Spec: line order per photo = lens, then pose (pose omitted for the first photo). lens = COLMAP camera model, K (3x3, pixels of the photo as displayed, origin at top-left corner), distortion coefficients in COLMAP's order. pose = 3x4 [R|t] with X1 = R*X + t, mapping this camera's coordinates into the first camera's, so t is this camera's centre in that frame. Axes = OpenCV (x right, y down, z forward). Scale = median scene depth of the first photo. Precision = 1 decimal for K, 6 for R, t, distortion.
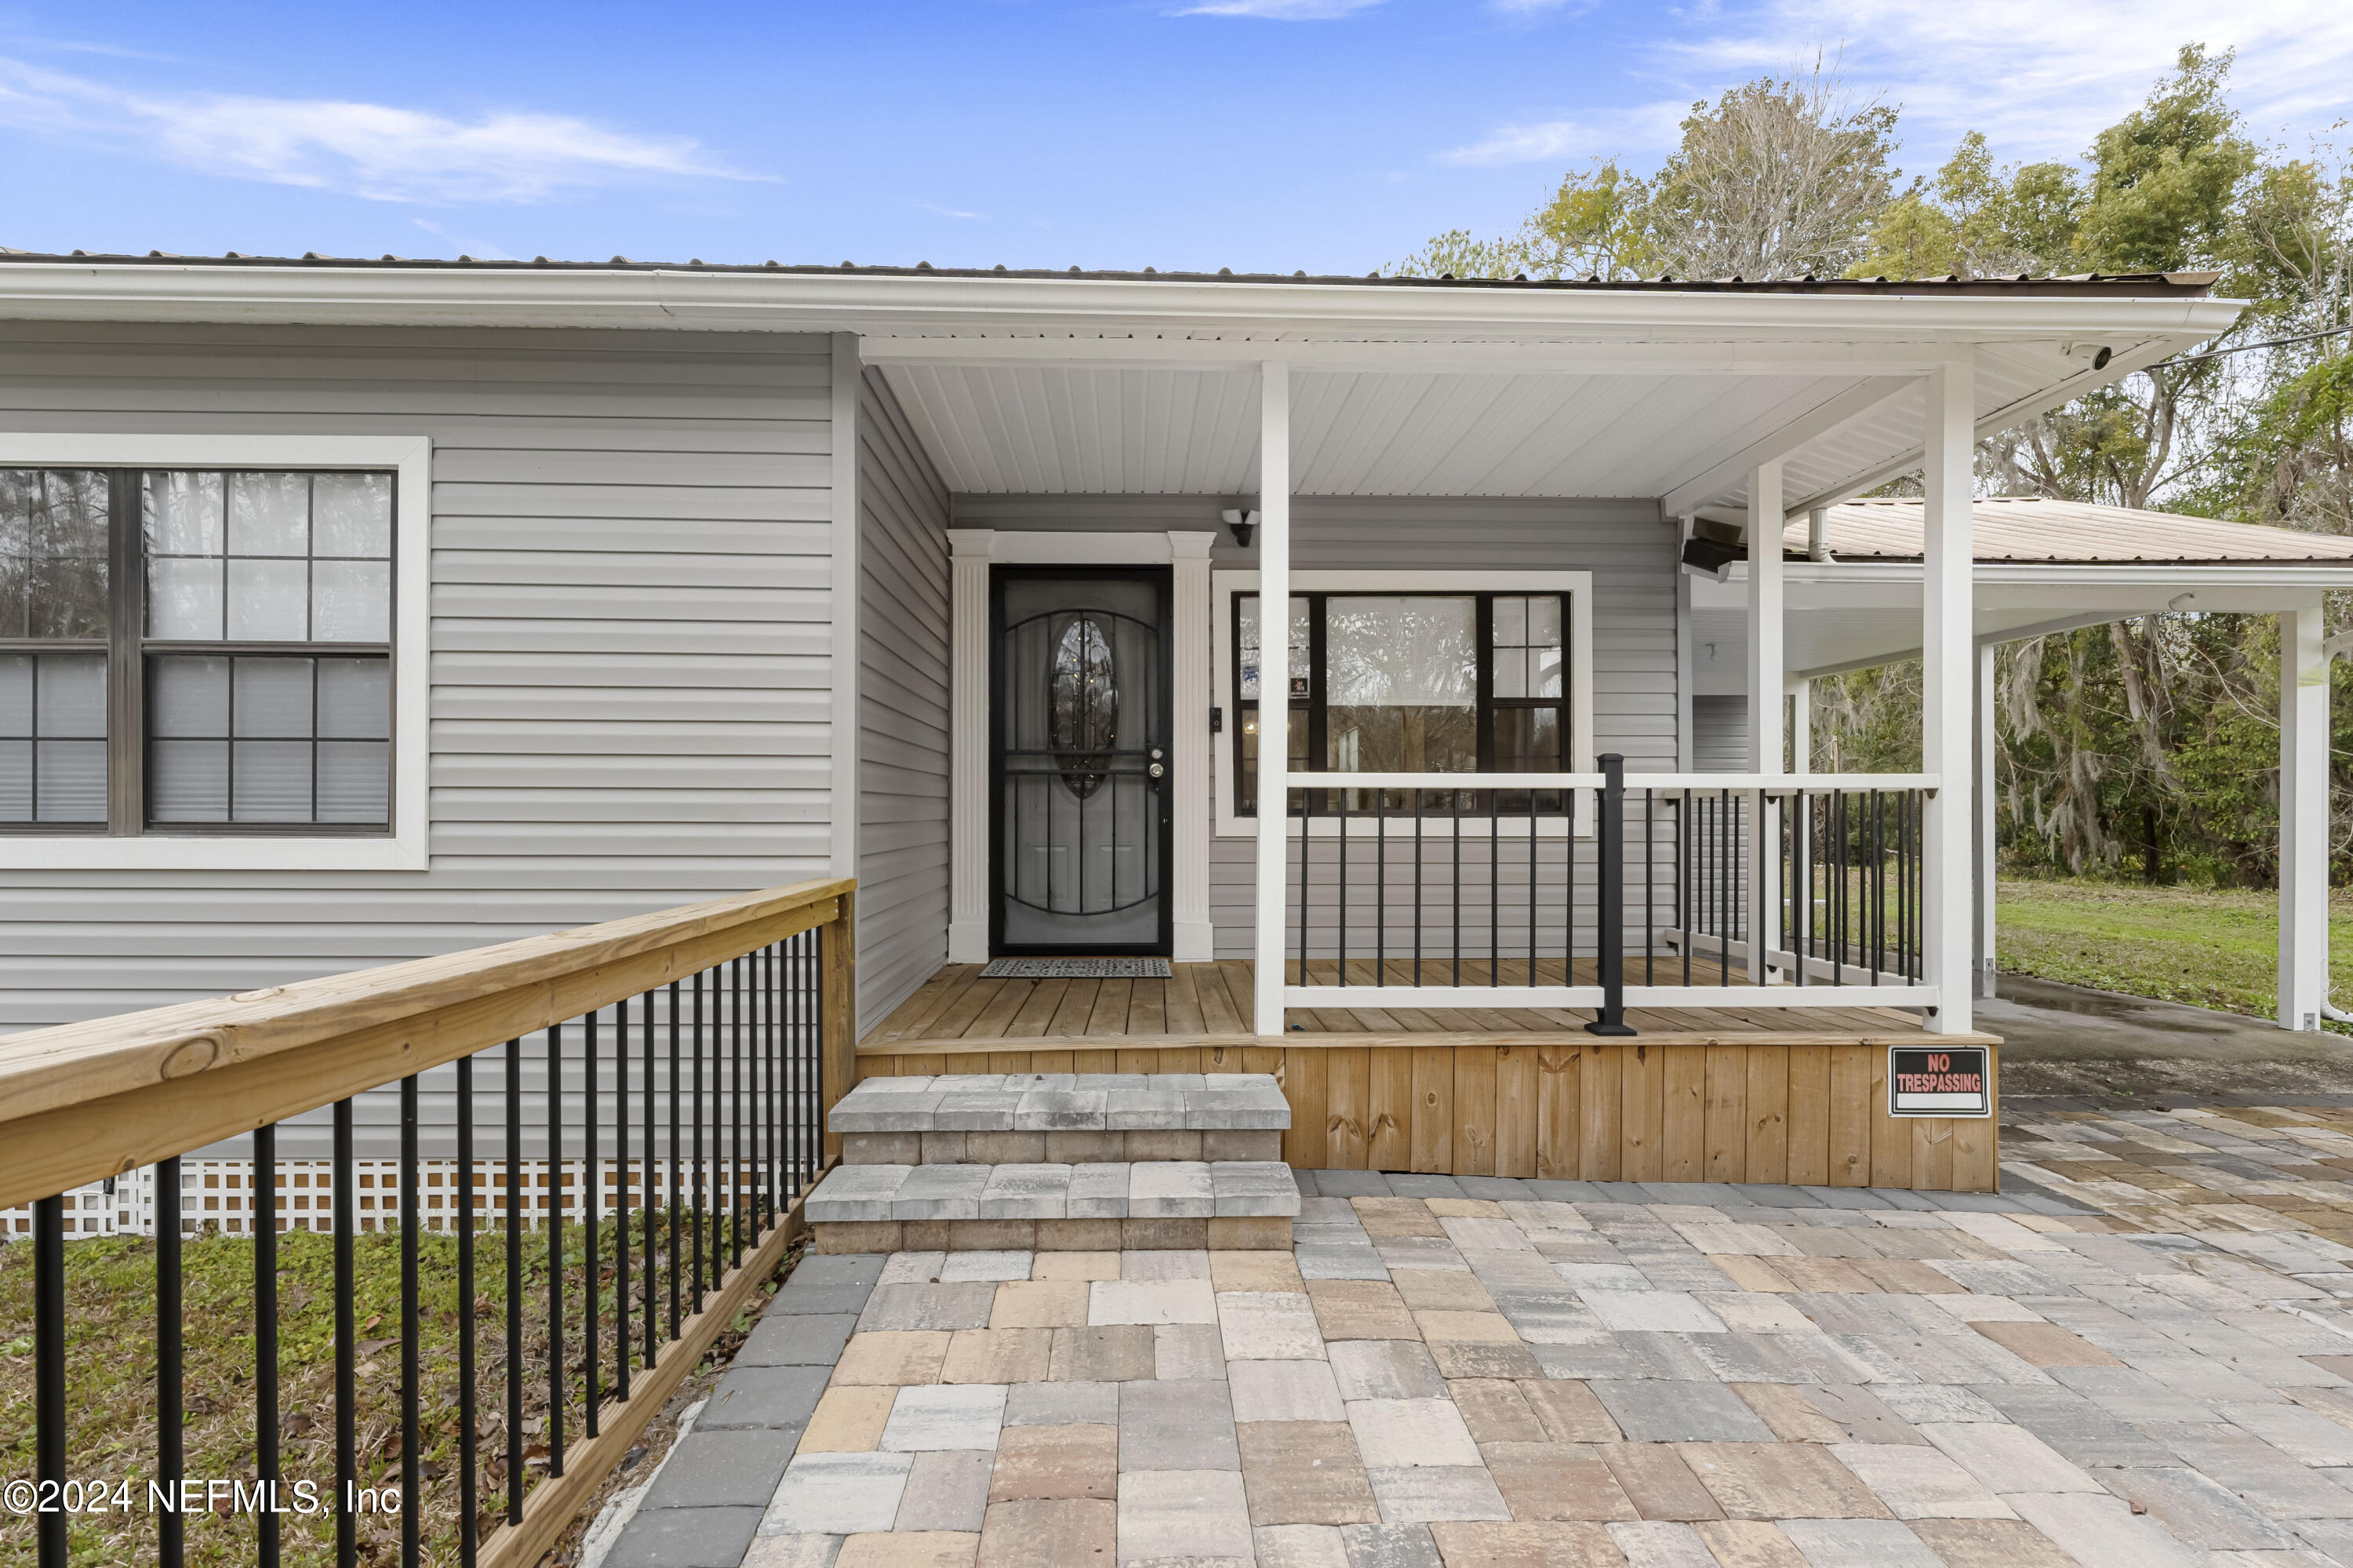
lens RADIAL K [[1128.0, 0, 1174.5], [0, 1128.0, 808.6], [0, 0, 1]] dist [-0.000620, -0.000671]
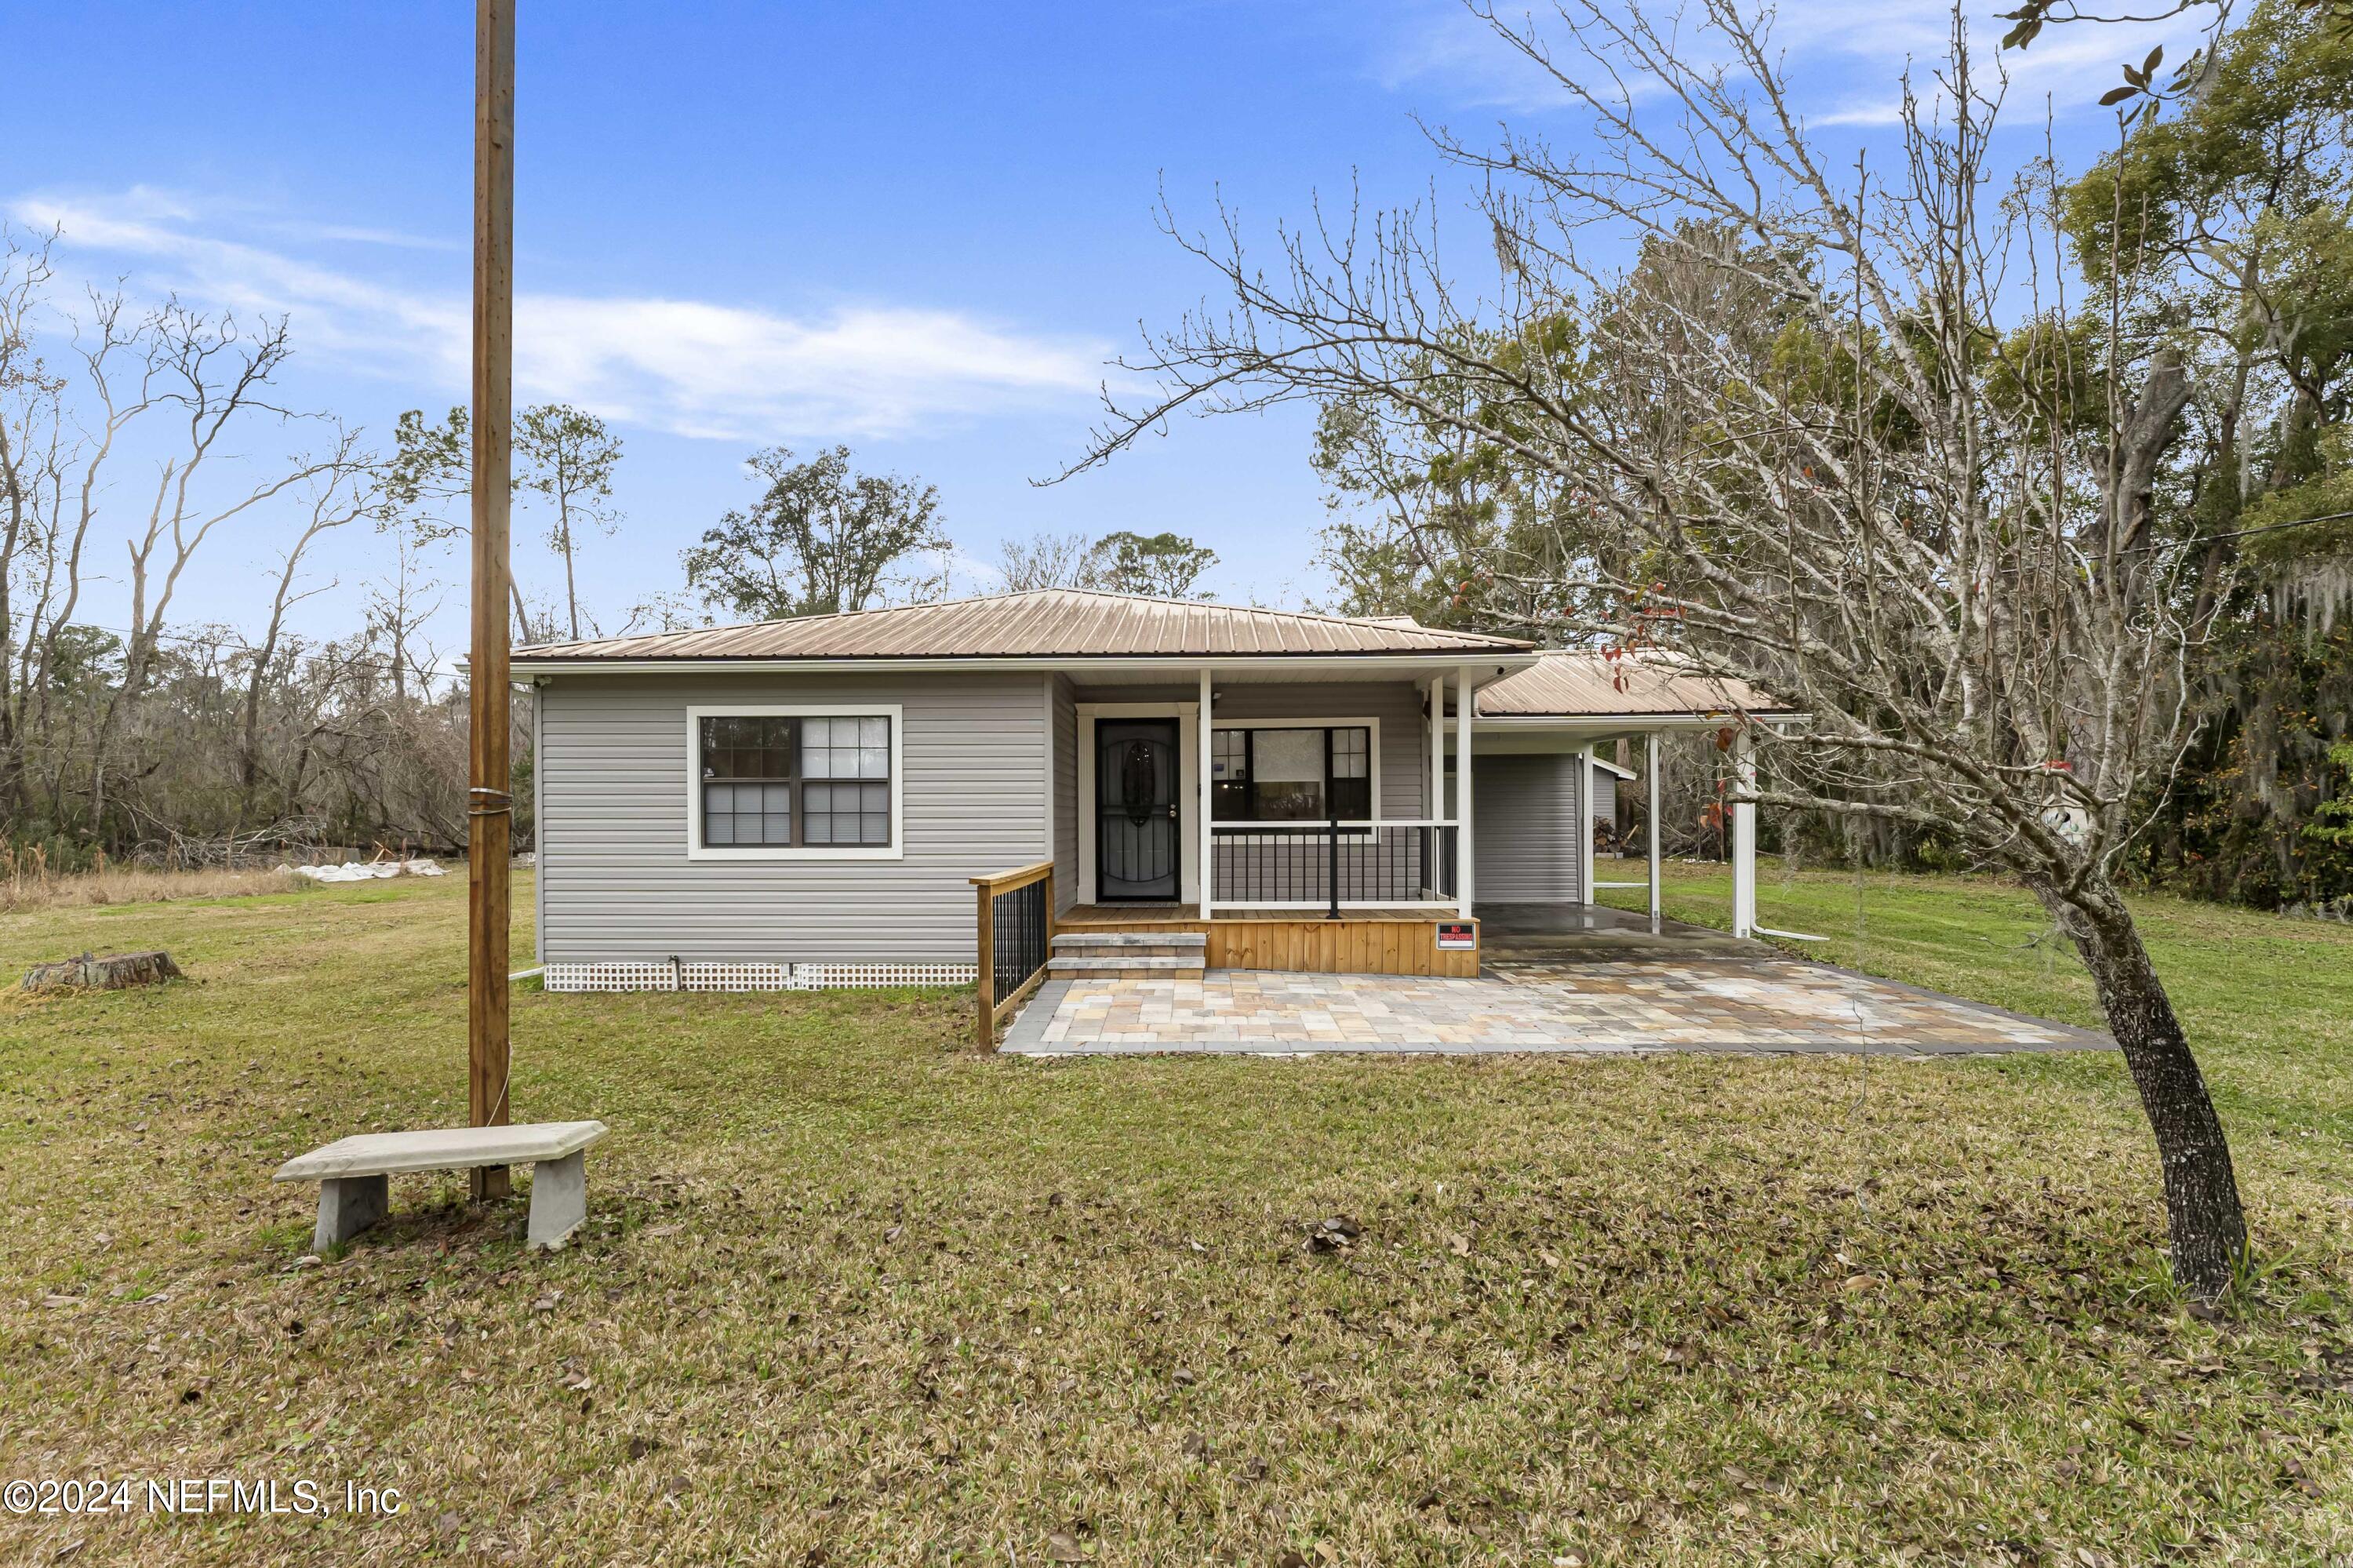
lens RADIAL K [[1058.3, 0, 1179.2], [0, 1058.3, 839.0], [0, 0, 1]] dist [0.001543, -0.000003]
pose [[0.998299, -0.006139, -0.057980, 0.170588], [0.007486, 0.999707, 0.023038, -0.050916], [0.057822, -0.023433, 0.998052, -1.533729]]
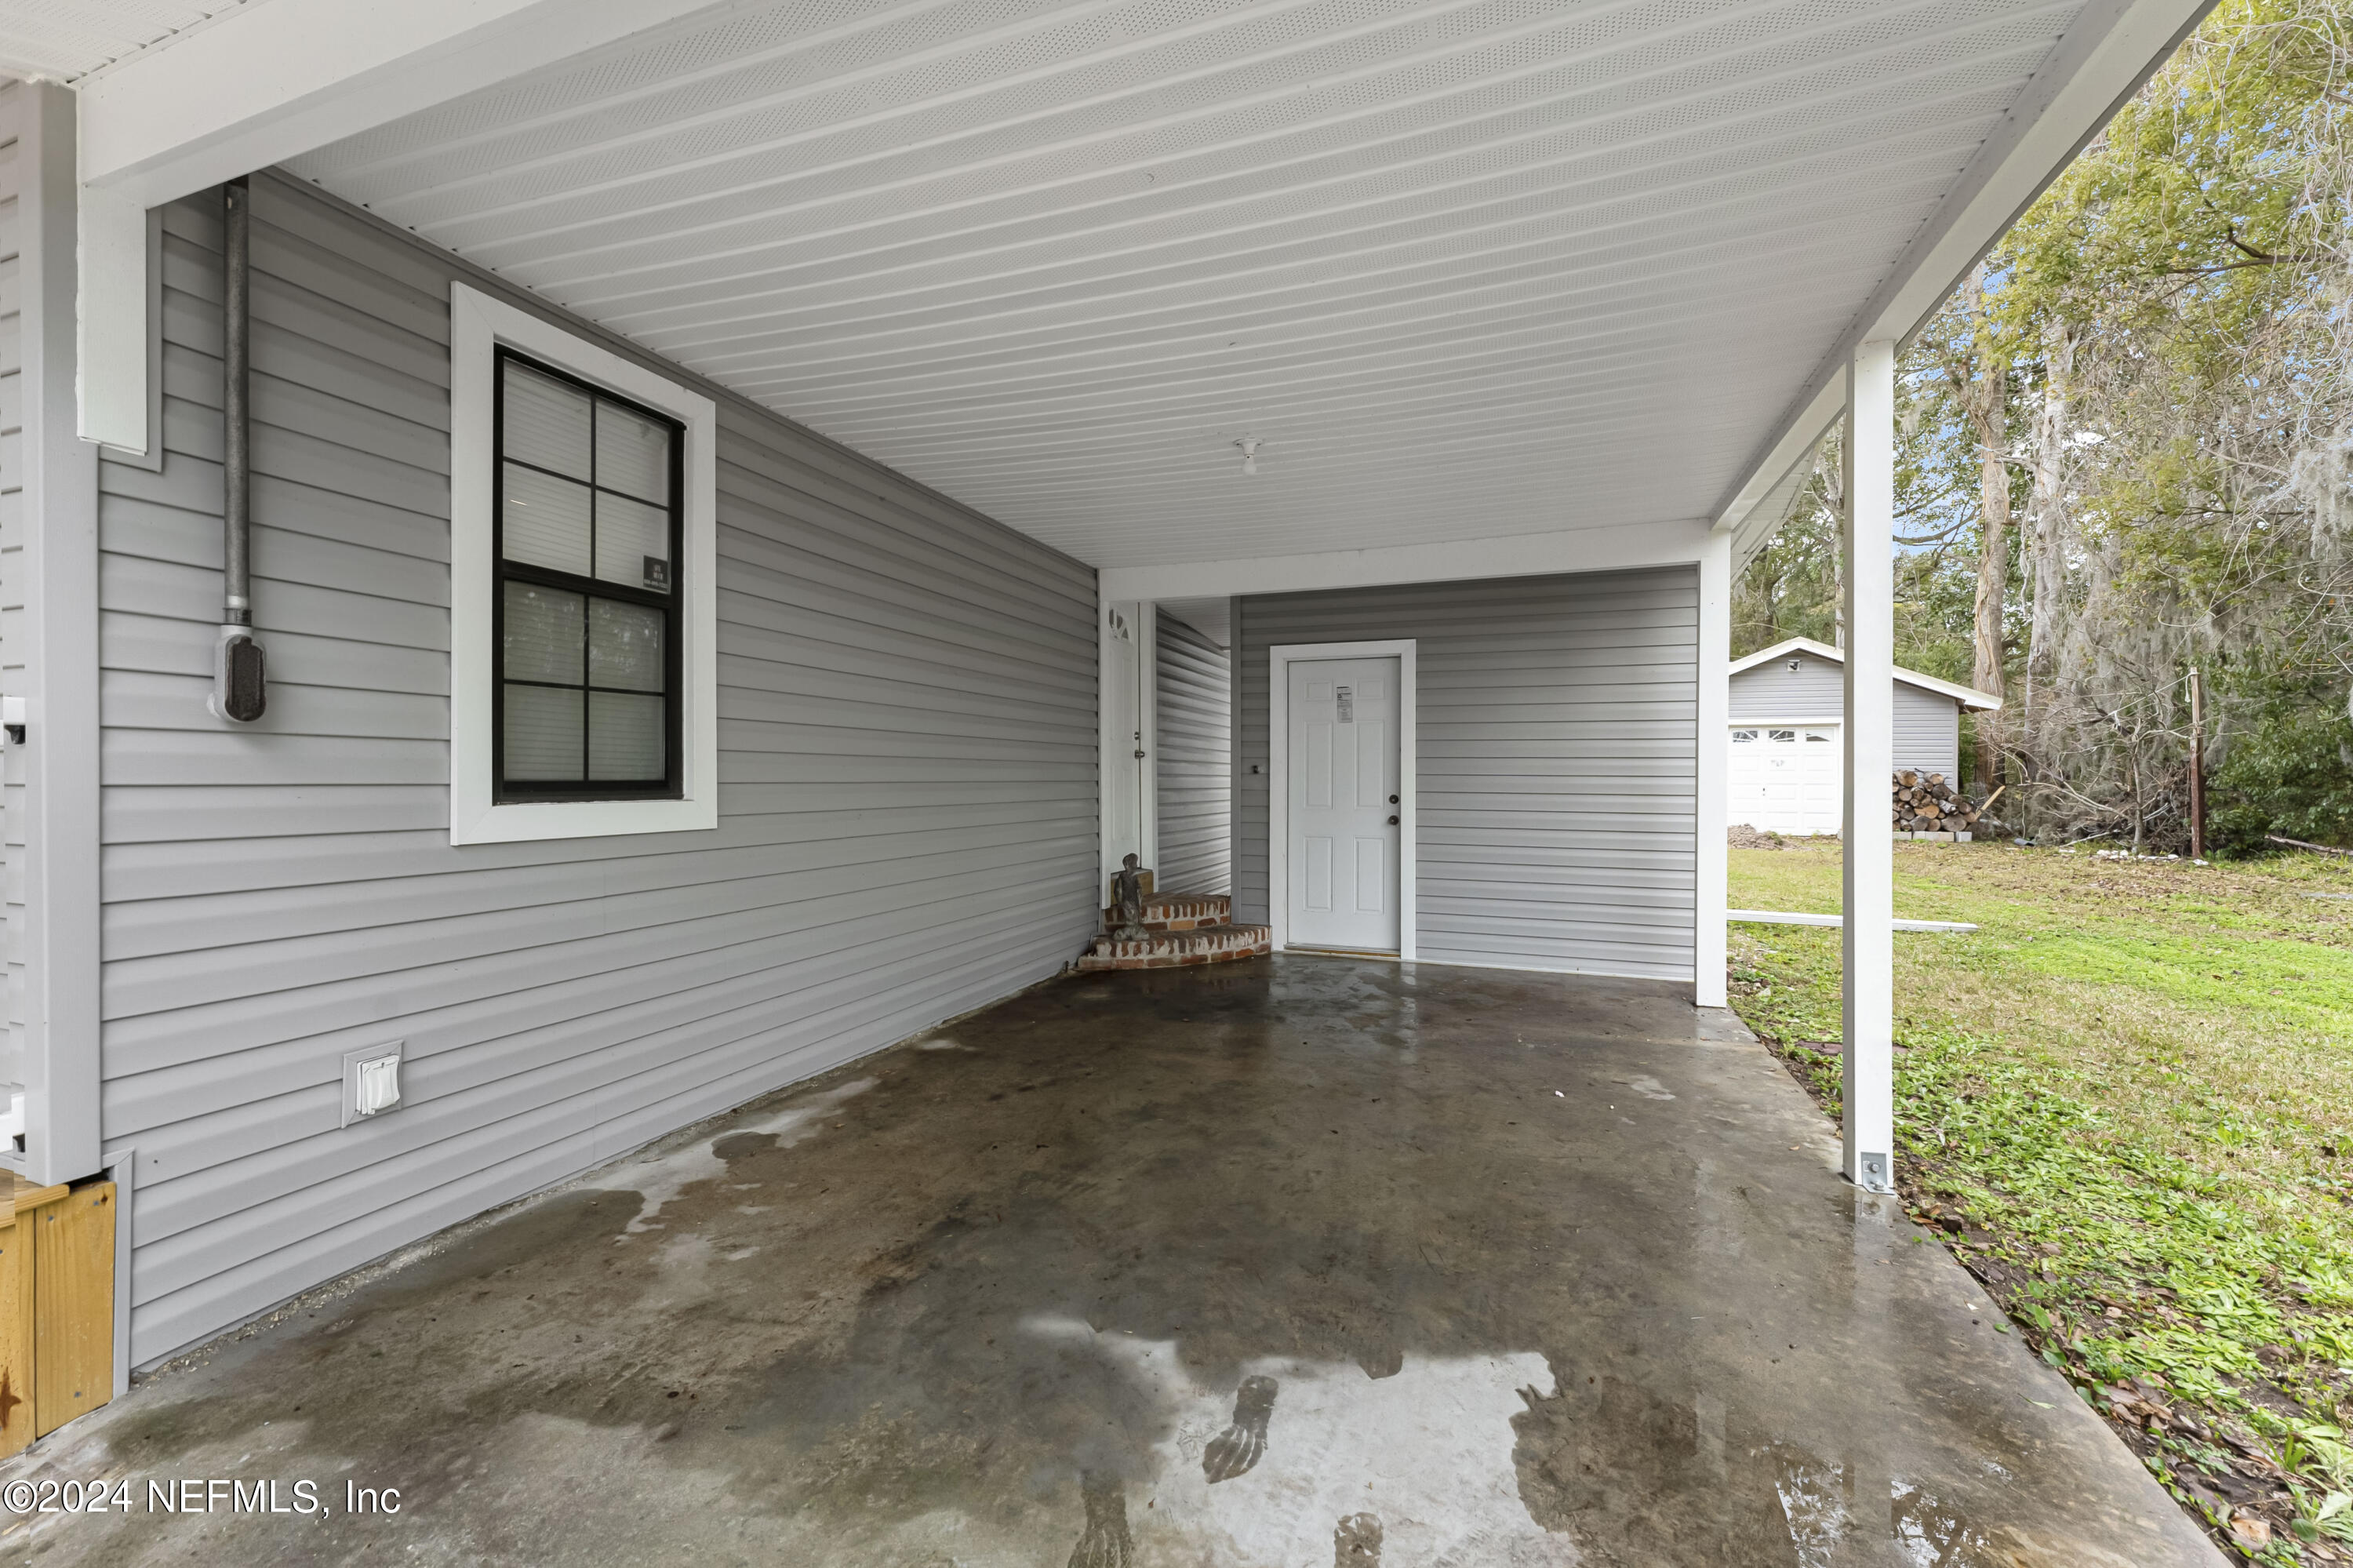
lens RADIAL K [[946.6, 0, 1164.4], [0, 946.6, 775.8], [0, 0, 1]] dist [-0.001309, 0.000020]
pose [[0.919377, 0.005297, -0.393342, 1.392263], [-0.003906, 0.999983, 0.004336, 0.006590], [0.393358, -0.002450, 0.919382, 1.326148]]
